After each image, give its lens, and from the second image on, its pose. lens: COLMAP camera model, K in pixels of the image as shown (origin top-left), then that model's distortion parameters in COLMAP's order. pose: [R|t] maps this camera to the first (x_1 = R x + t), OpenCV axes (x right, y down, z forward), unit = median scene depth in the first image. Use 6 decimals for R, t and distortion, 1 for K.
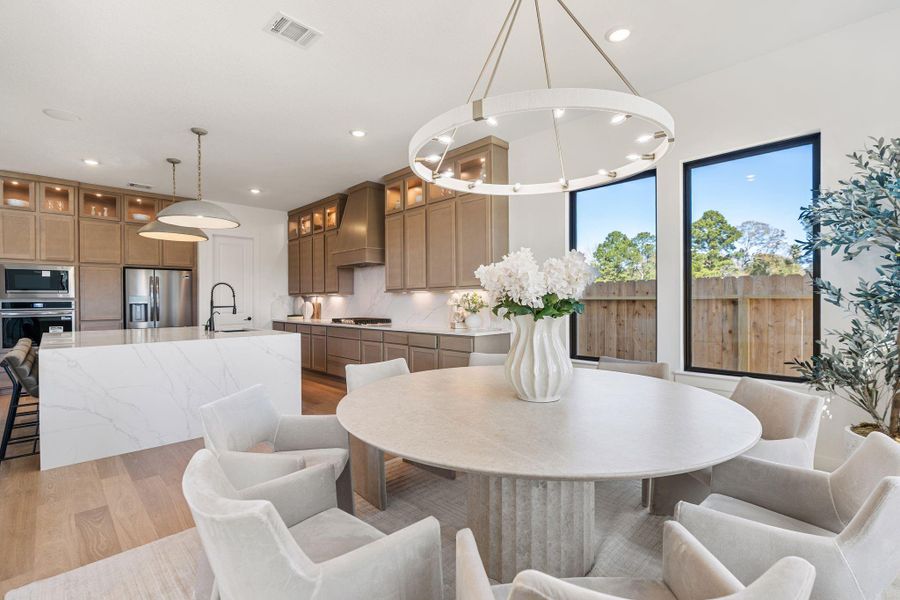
lens RADIAL K [[407.0, 0, 453.6], [0, 407.0, 303.5], [0, 0, 1]] dist [-0.004119, -0.000137]
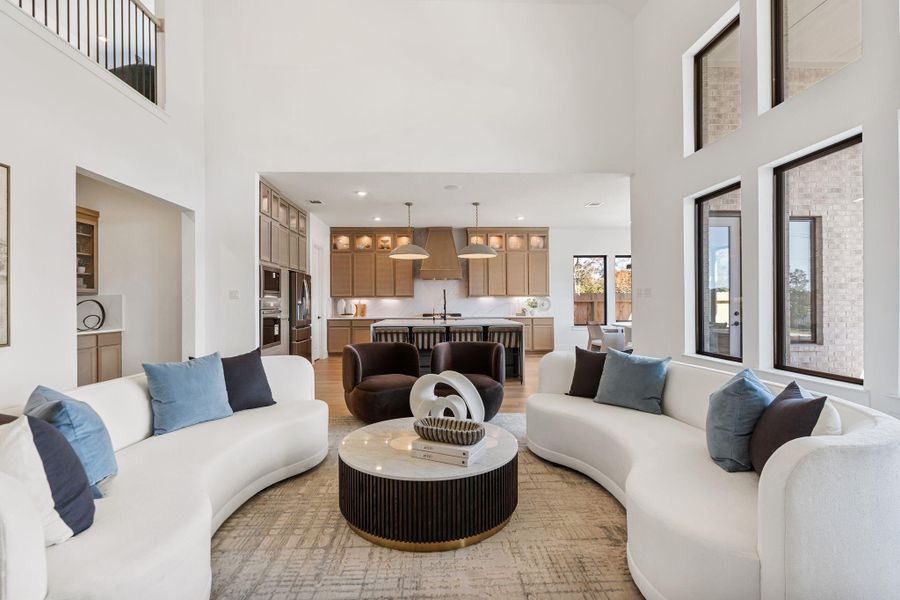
lens RADIAL K [[407.0, 0, 452.5], [0, 407.0, 302.9], [0, 0, 1]] dist [-0.004119, -0.000137]
pose [[0.668280, 0.003099, 0.743903, -1.387394], [0.006385, 0.999931, -0.009901, 0.012641], [-0.743882, 0.011367, 0.668214, -0.068599]]
